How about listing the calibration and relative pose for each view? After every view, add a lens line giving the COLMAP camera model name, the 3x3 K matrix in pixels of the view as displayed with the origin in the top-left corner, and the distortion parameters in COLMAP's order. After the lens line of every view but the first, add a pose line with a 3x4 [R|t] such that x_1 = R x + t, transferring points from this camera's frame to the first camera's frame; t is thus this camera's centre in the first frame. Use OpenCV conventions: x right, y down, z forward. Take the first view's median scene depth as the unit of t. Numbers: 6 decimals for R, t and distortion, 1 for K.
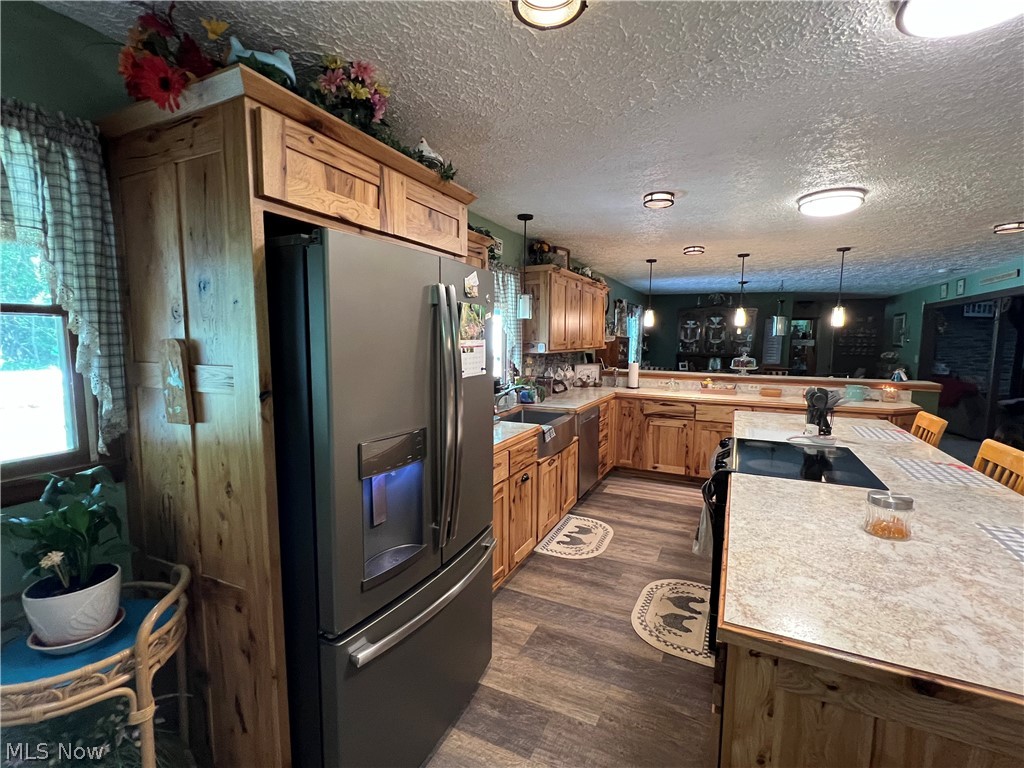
lens RADIAL K [[464.6, 0, 514.6], [0, 464.6, 385.3], [0, 0, 1]] dist [-0.003179, 0.001332]
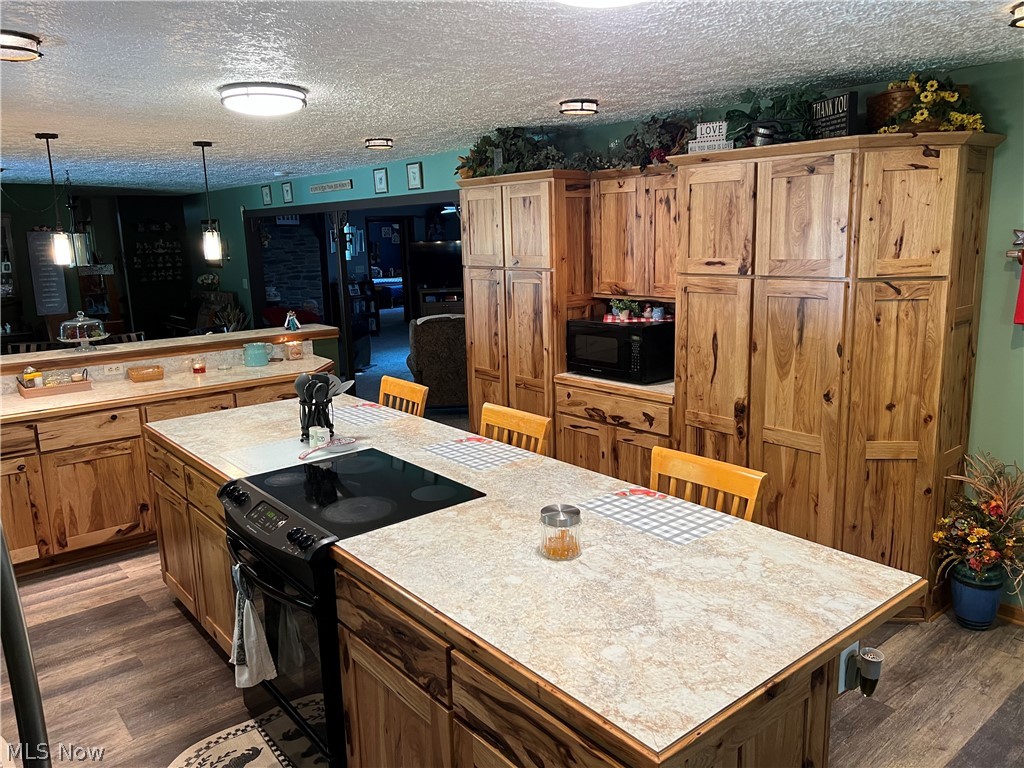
lens RADIAL K [[765.9, 0, 509.4], [0, 765.9, 379.8], [0, 0, 1]] dist [0.075089, -0.091622]
pose [[0.423484, -0.193443, 0.885009, -0.275420], [0.123709, 0.980132, 0.155038, -0.140012], [-0.897417, 0.043828, 0.439001, 0.229751]]
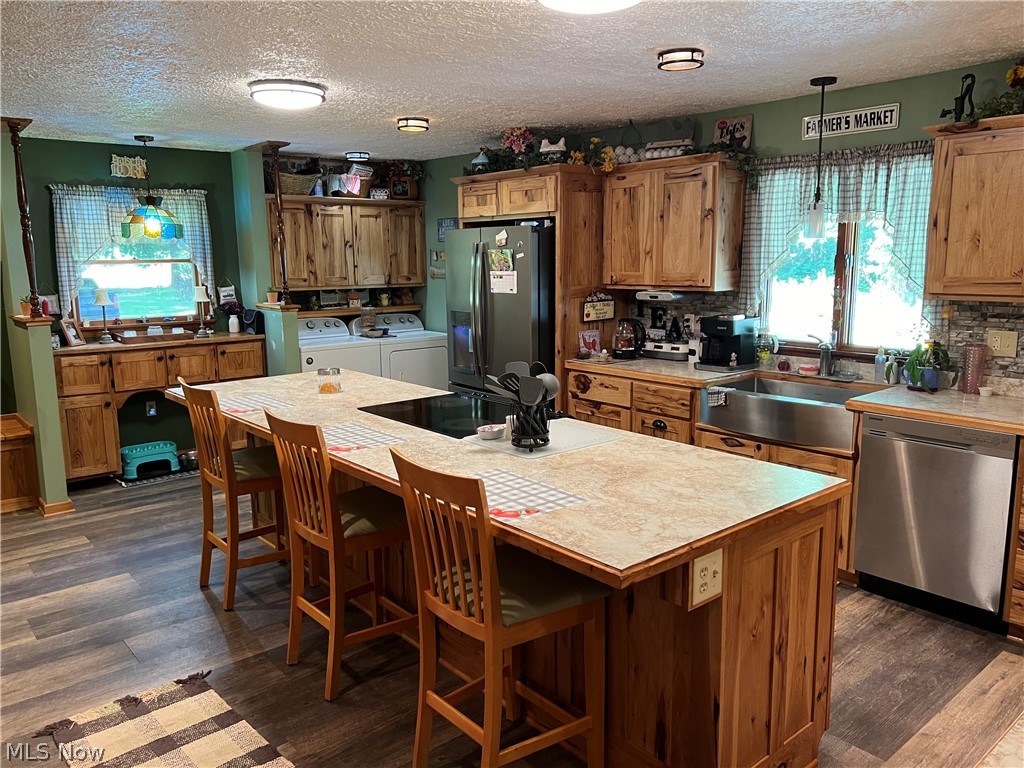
lens RADIAL K [[765.9, 0, 509.5], [0, 765.9, 378.6], [0, 0, 1]] dist [0.075089, -0.091622]
pose [[-0.408752, 0.144782, -0.901088, 1.653601], [-0.084481, 0.977095, 0.195317, -0.175640], [0.908727, 0.155961, -0.387158, 1.451307]]
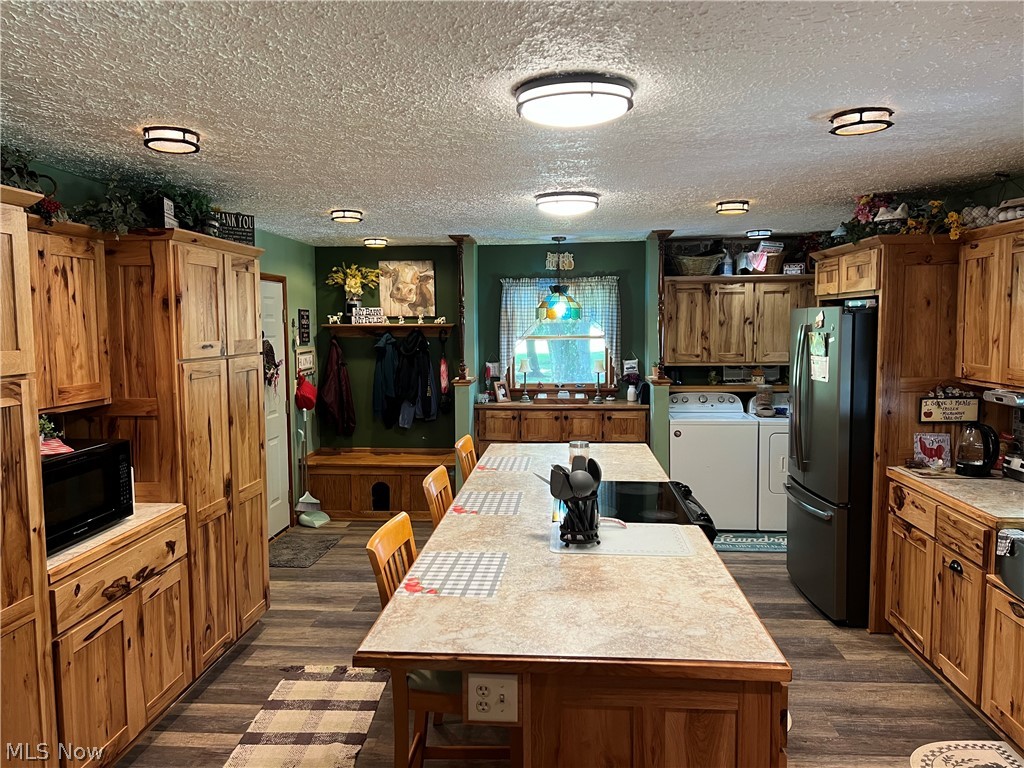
lens RADIAL K [[765.9, 0, 505.7], [0, 765.9, 384.7], [0, 0, 1]] dist [0.075089, -0.091622]
pose [[-0.934150, 0.031829, -0.355459, 1.172432], [-0.032884, 0.984101, 0.174538, -0.276030], [0.355363, 0.174734, -0.918251, 1.981536]]
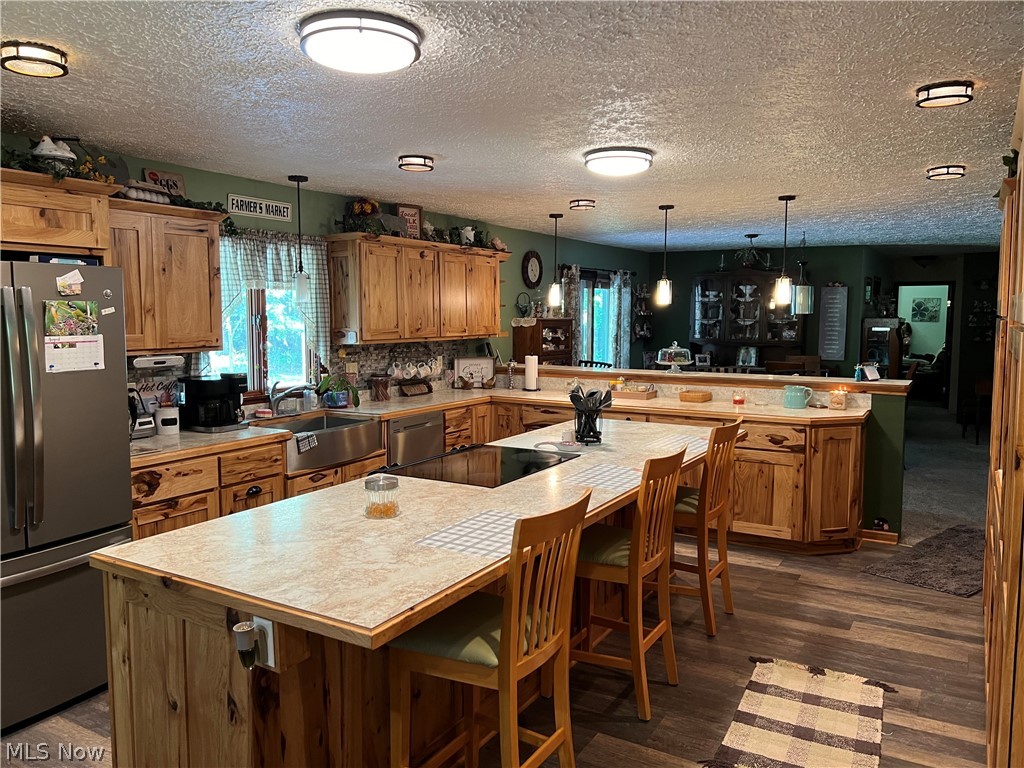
lens RADIAL K [[765.9, 0, 503.4], [0, 765.9, 379.9], [0, 0, 1]] dist [0.075089, -0.091622]
pose [[0.995064, 0.000808, -0.099232, 0.693620], [-0.002355, 0.999877, -0.015477, 0.017108], [0.099207, 0.015635, 0.994944, -0.420350]]
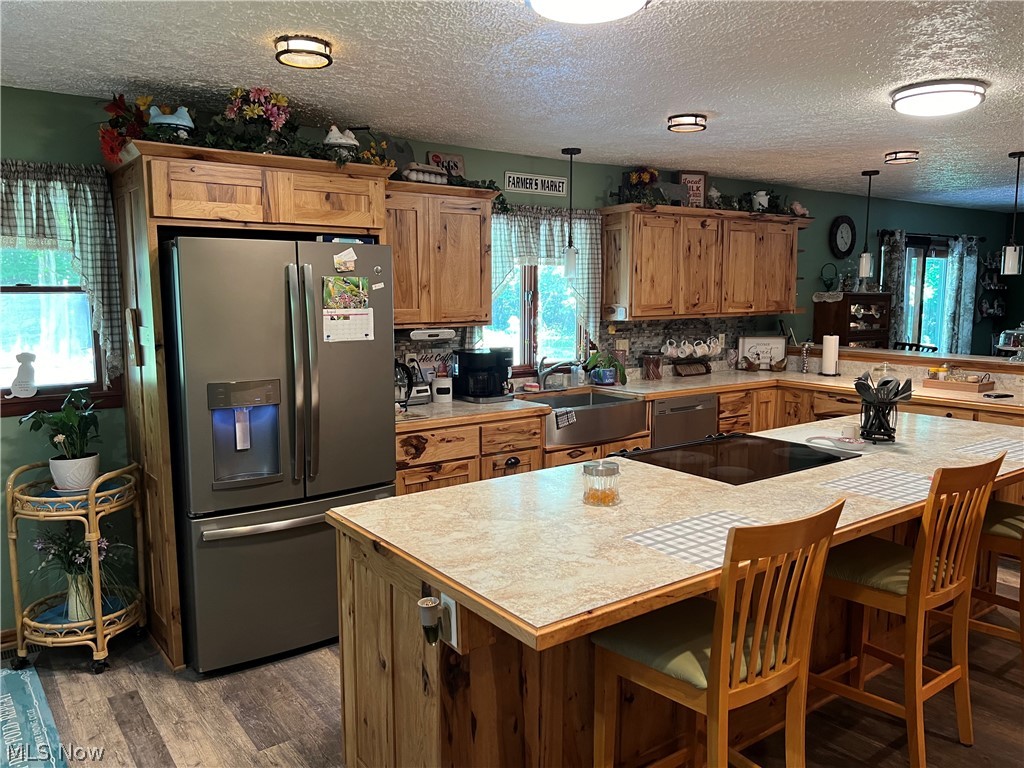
lens RADIAL K [[765.9, 0, 505.5], [0, 765.9, 384.9], [0, 0, 1]] dist [0.075089, -0.091622]
pose [[0.880545, 0.049236, -0.471398, 0.768516], [-0.039931, 0.998760, 0.029727, 0.011485], [0.472277, -0.007352, 0.881420, -0.320641]]
